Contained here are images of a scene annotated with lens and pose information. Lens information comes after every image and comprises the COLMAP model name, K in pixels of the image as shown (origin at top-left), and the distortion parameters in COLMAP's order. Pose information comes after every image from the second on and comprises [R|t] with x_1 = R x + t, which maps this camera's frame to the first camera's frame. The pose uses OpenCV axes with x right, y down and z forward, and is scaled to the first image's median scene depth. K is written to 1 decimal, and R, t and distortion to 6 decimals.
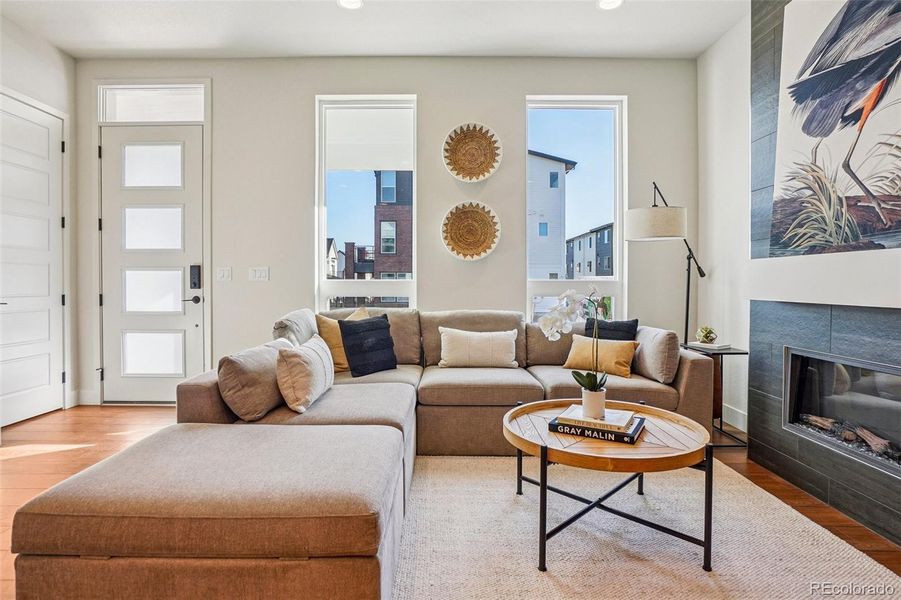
lens RADIAL K [[468.6, 0, 446.5], [0, 468.6, 293.4], [0, 0, 1]] dist [-0.049942, 0.026984]
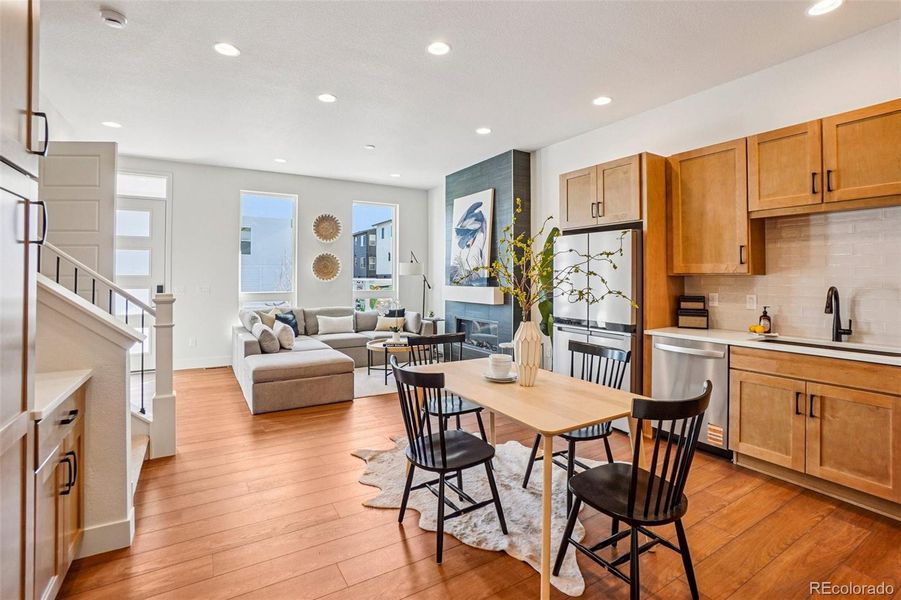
lens RADIAL K [[426.3, 0, 449.3], [0, 426.3, 272.5], [0, 0, 1]] dist [-0.051733, 0.020225]
pose [[0.856754, 0.006002, 0.515690, -0.533425], [0.010745, 0.999507, -0.029485, -0.063202], [-0.515613, 0.030802, 0.856268, -1.013413]]
